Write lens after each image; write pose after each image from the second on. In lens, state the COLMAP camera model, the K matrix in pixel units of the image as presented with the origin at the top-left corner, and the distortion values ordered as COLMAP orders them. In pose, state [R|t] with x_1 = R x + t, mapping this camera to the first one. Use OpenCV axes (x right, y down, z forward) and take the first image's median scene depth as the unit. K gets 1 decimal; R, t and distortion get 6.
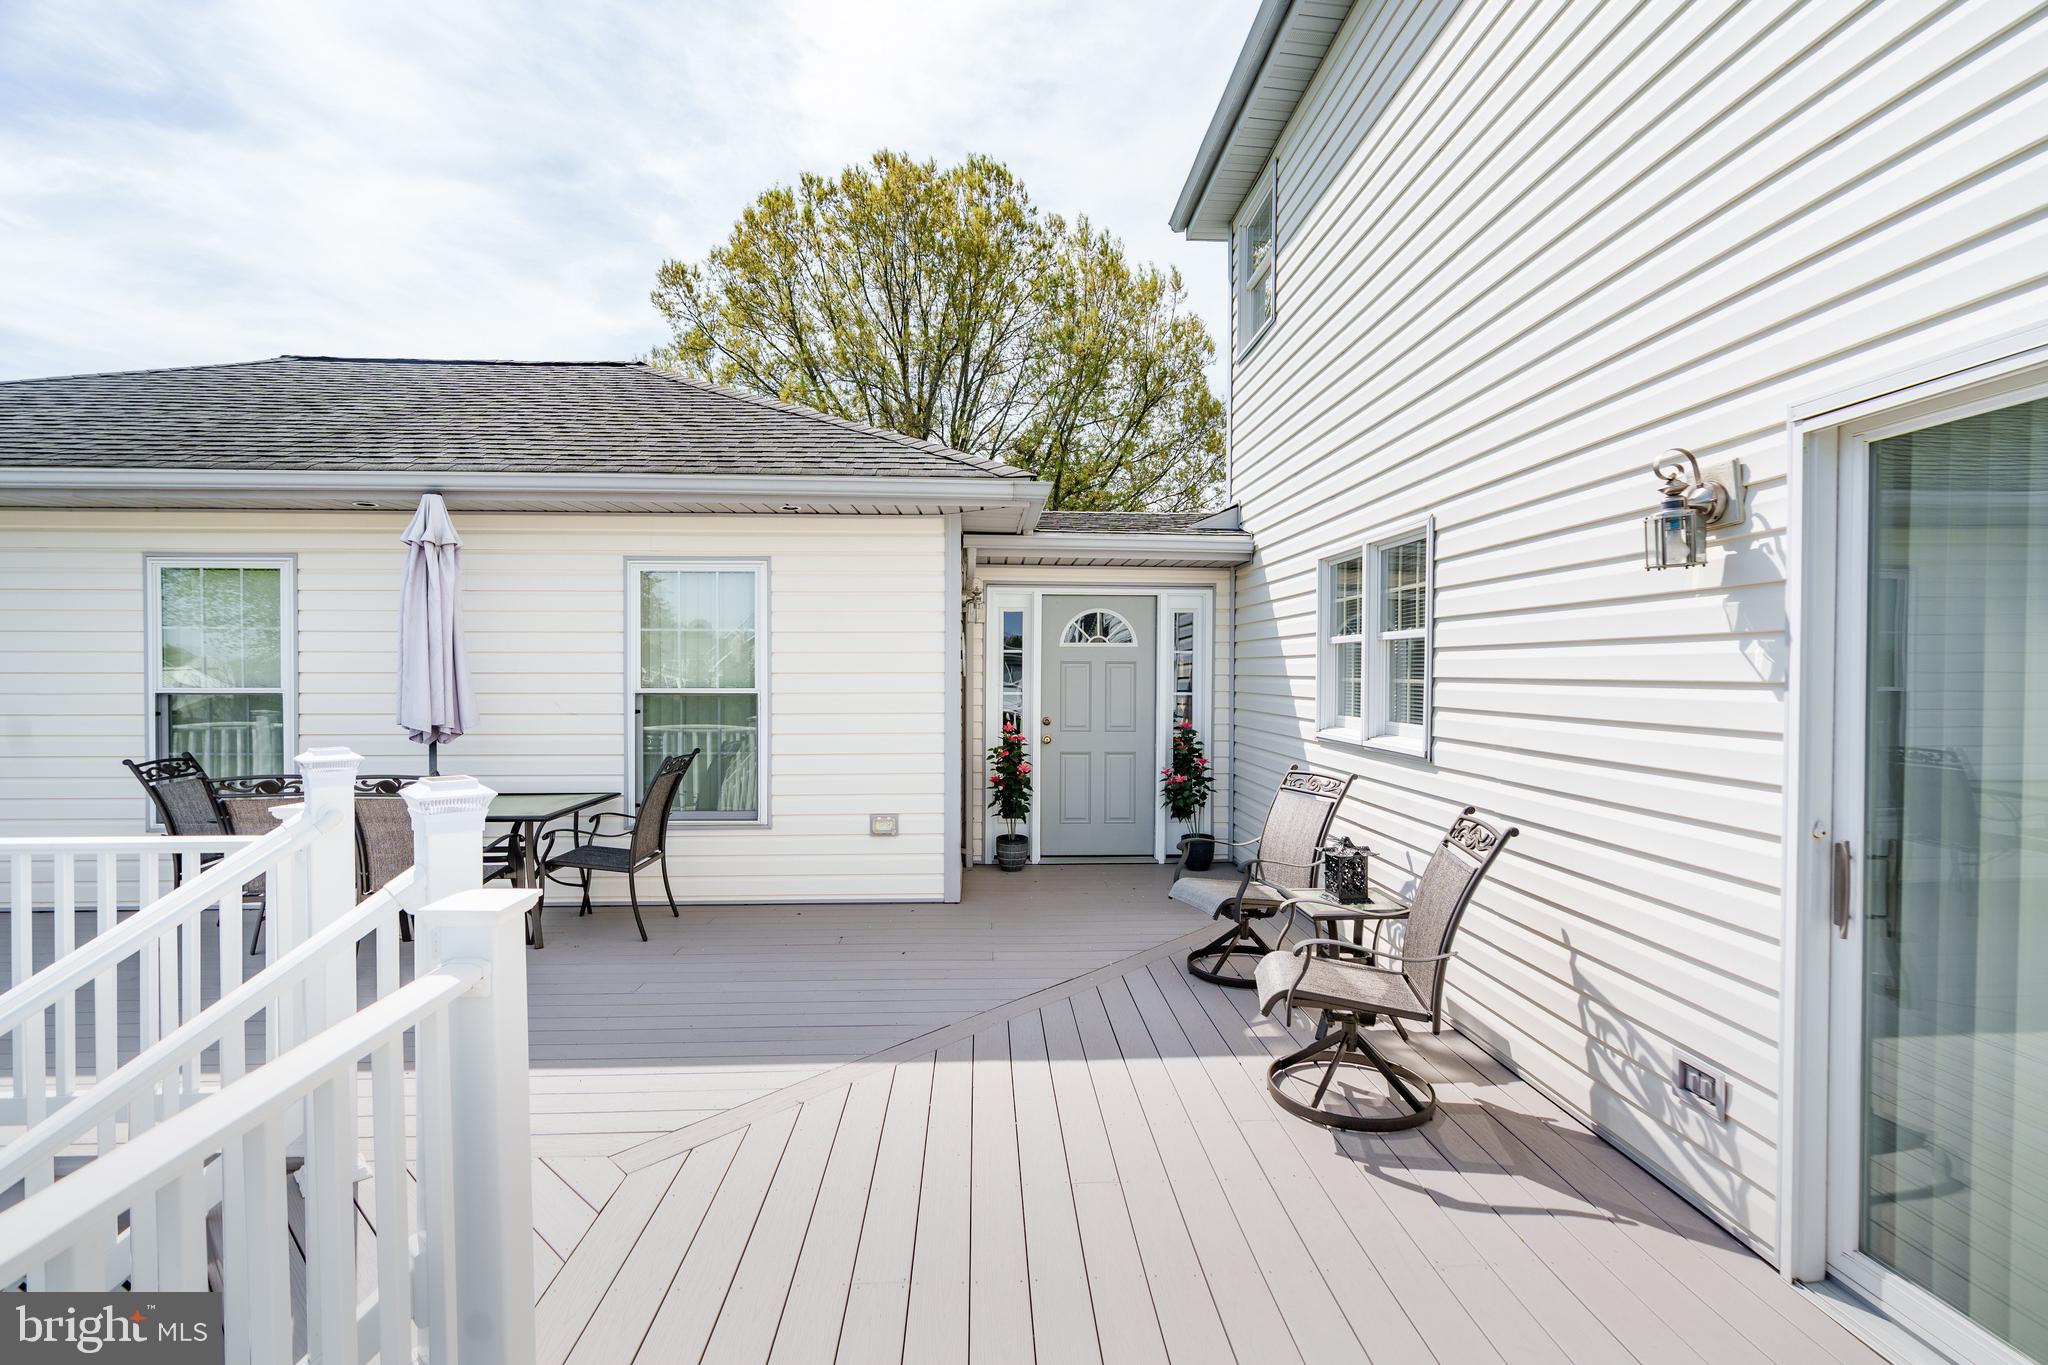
lens RADIAL K [[917.6, 0, 1030.5], [0, 917.6, 664.8], [0, 0, 1]] dist [-0.005697, 0.002221]
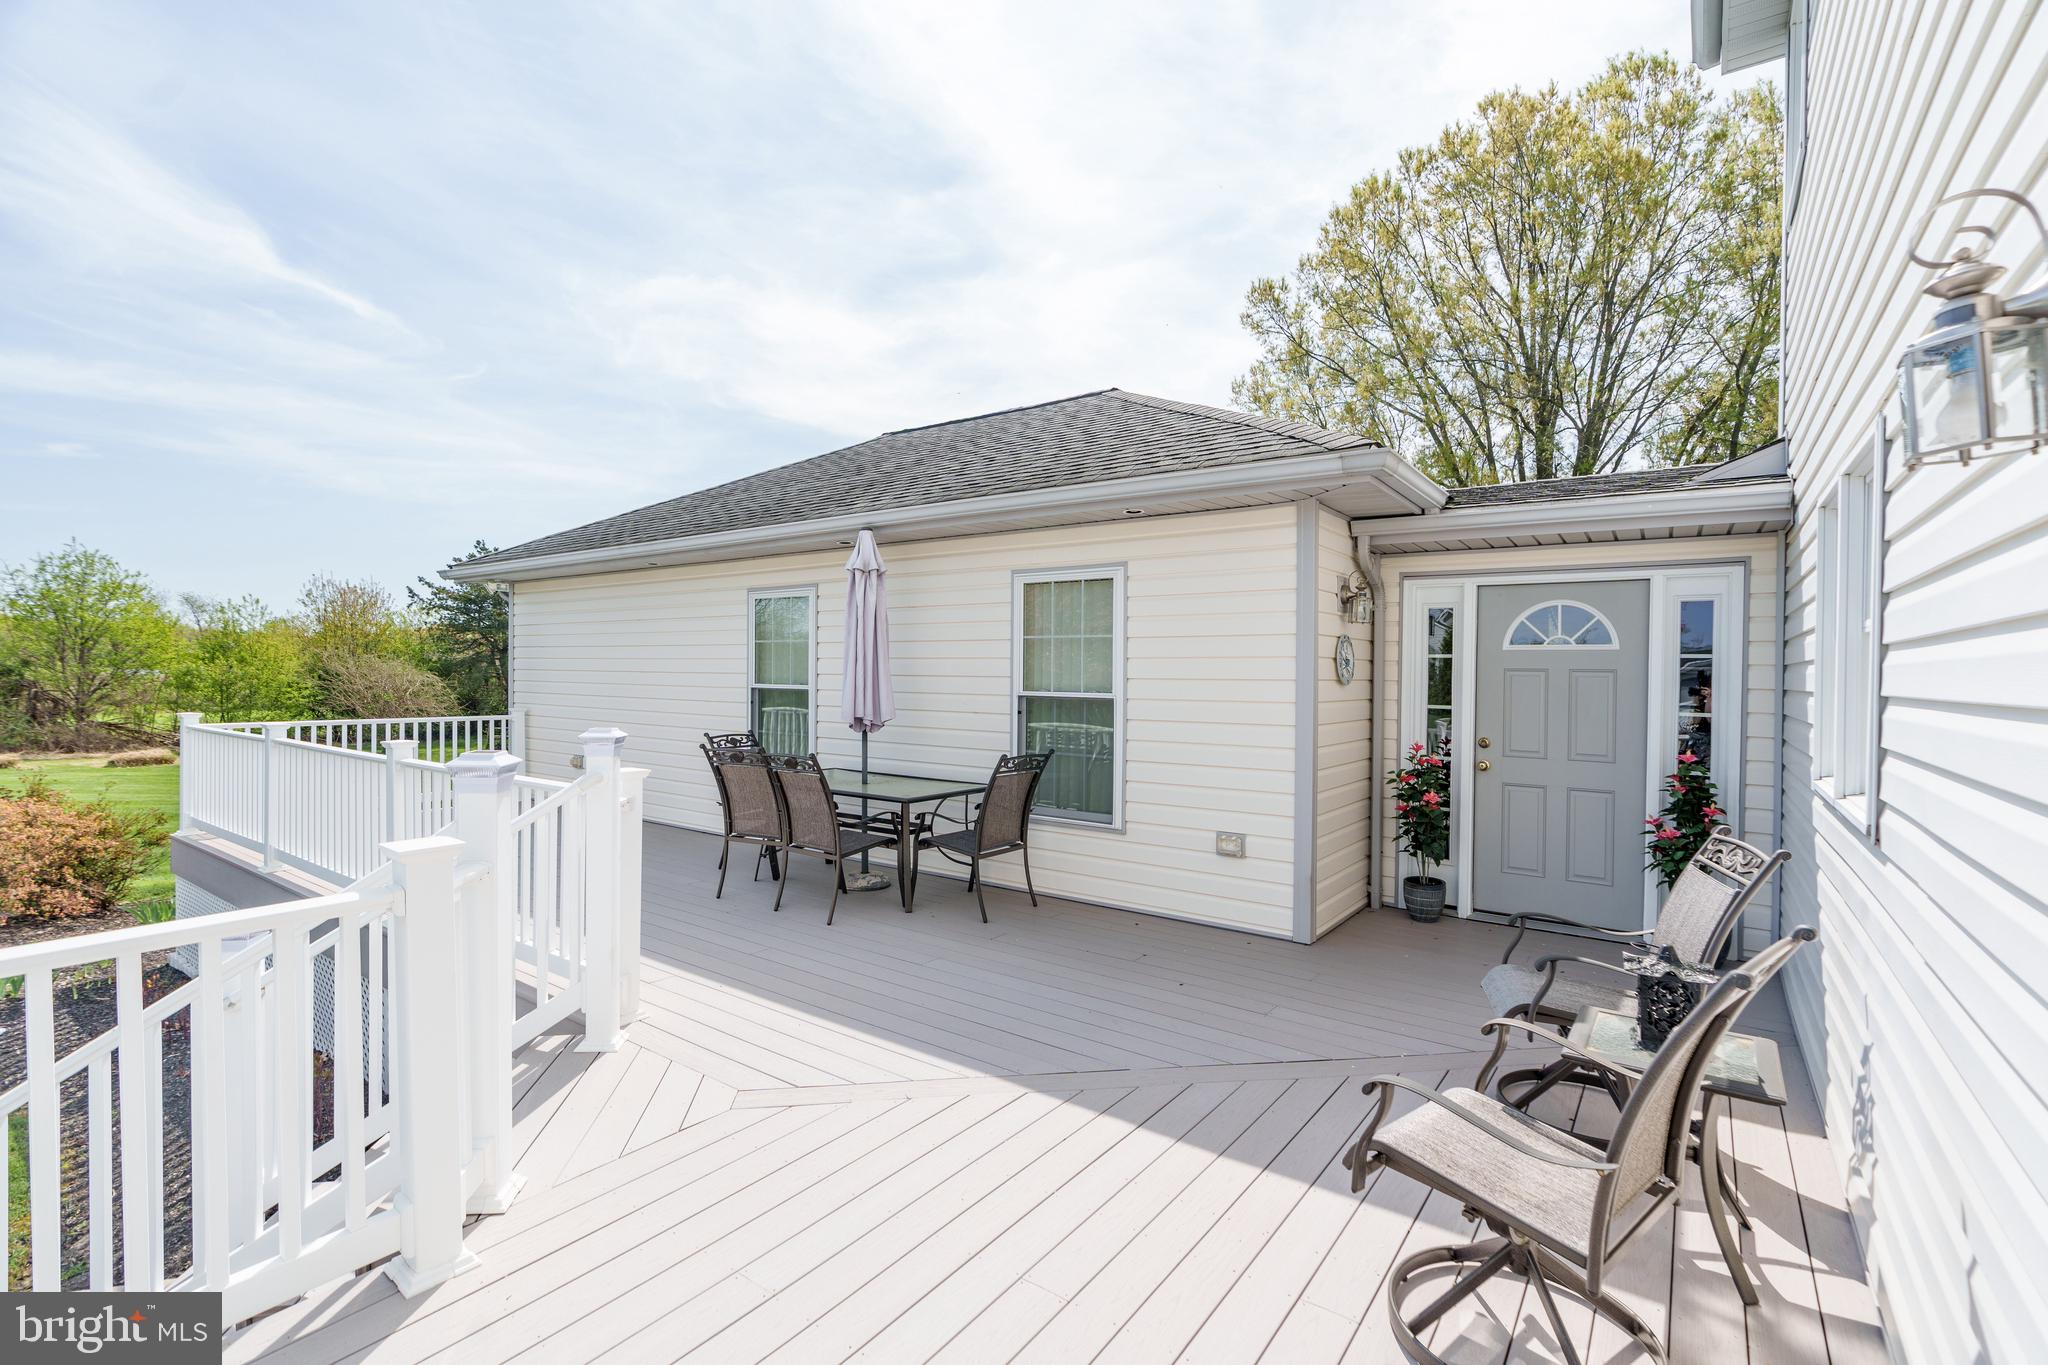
lens RADIAL K [[917.6, 0, 1007.0], [0, 917.6, 665.5], [0, 0, 1]] dist [-0.005697, 0.002221]
pose [[0.778123, 0.002816, -0.628106, 0.197313], [-0.007066, 0.999966, -0.004272, 0.000039], [0.628072, 0.007762, 0.778116, 0.112897]]
